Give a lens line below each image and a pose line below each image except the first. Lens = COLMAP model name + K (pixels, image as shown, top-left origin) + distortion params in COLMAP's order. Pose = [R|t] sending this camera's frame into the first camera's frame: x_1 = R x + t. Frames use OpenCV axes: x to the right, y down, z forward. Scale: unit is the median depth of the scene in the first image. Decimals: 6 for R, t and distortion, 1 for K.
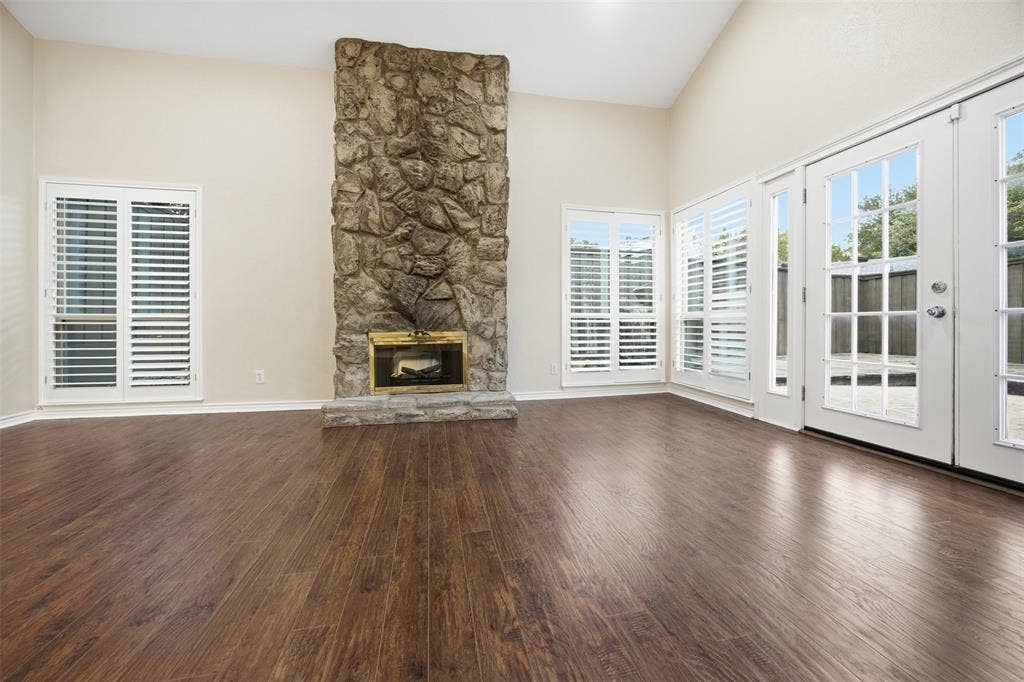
lens RADIAL K [[416.3, 0, 516.0], [0, 416.3, 319.5], [0, 0, 1]] dist [-0.019841, 0.000401]
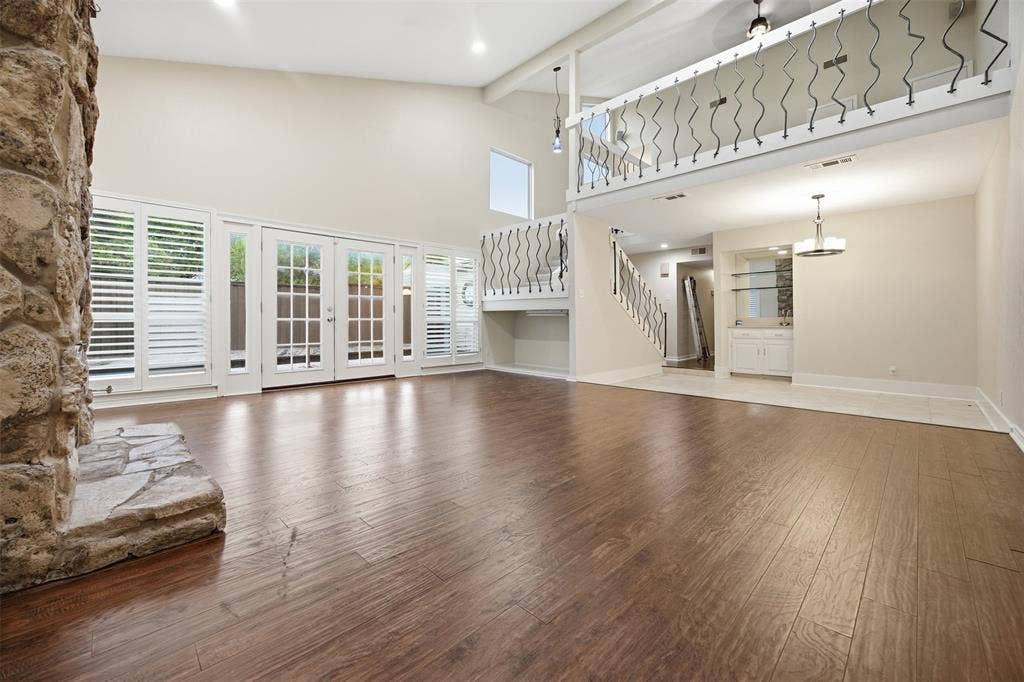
lens RADIAL K [[416.3, 0, 516.0], [0, 416.3, 319.5], [0, 0, 1]] dist [-0.019841, 0.000401]
pose [[-0.541701, 0.001987, 0.840569, -0.925732], [-0.005714, 0.999965, -0.006046, -0.005414], [-0.840552, -0.008079, -0.541671, 0.807541]]
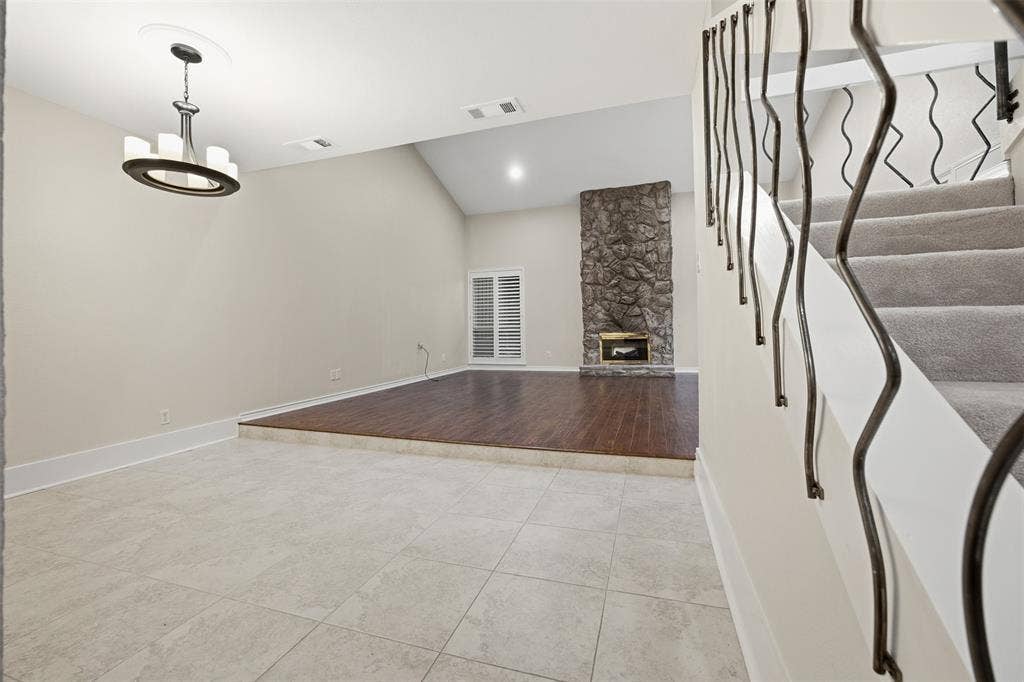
lens RADIAL K [[416.3, 0, 516.0], [0, 416.3, 319.5], [0, 0, 1]] dist [-0.019841, 0.000401]
pose [[0.863389, -0.021698, -0.504072, 0.316437], [0.016442, 0.999754, -0.014873, -0.011215], [0.504271, 0.004553, 0.863534, -0.947755]]
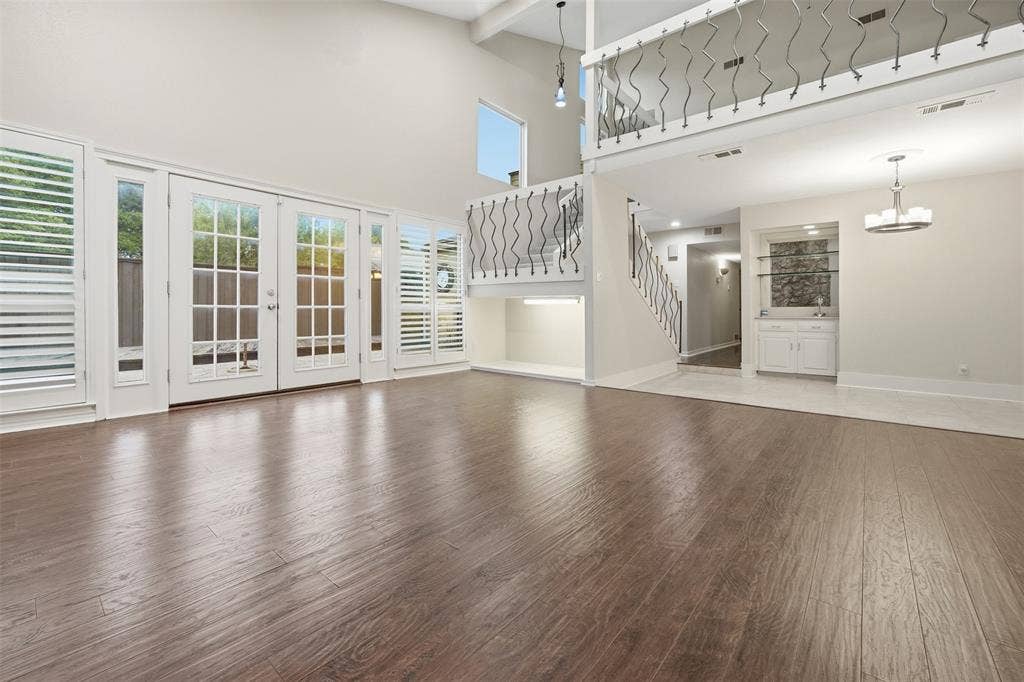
lens RADIAL K [[431.3, 0, 512.2], [0, 431.3, 310.1], [0, 0, 1]] dist [-0.007981, 0.000071]
pose [[-0.610960, -0.000551, 0.791661, -0.617581], [-0.008416, 0.999948, -0.005799, -0.001276], [-0.791617, -0.010206, -0.610933, 0.756855]]
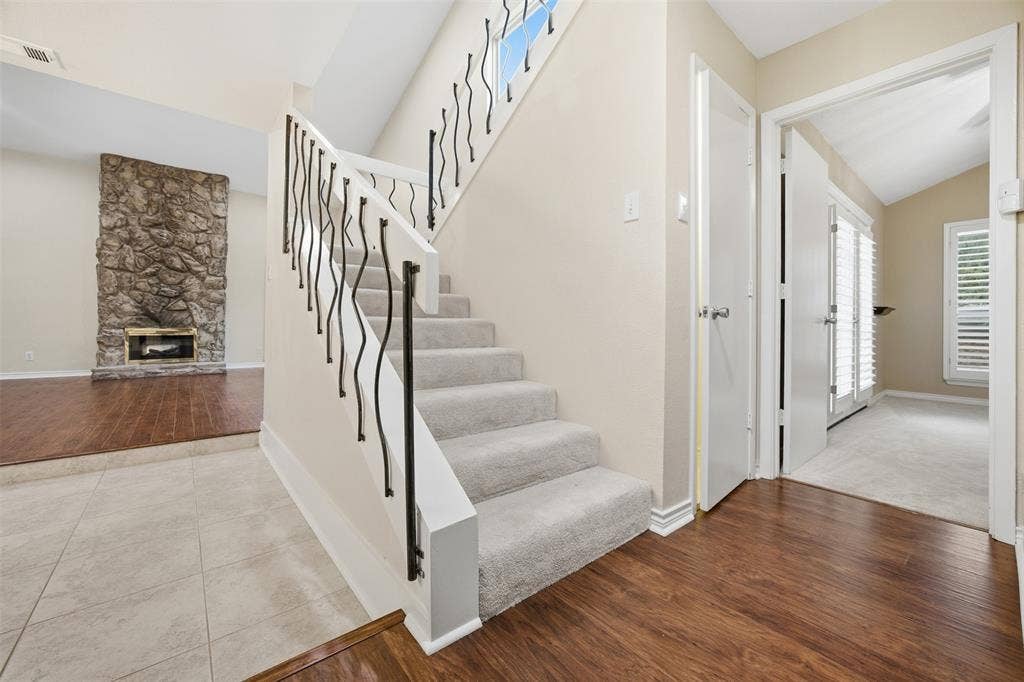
lens RADIAL K [[399.1, 0, 513.0], [0, 399.1, 325.2], [0, 0, 1]] dist [-0.009155, 0.000151]
pose [[0.885453, 0.013928, 0.464520, 0.300990], [-0.016994, 0.999853, 0.002415, -0.011937], [-0.464418, -0.010032, 0.885559, -1.173242]]
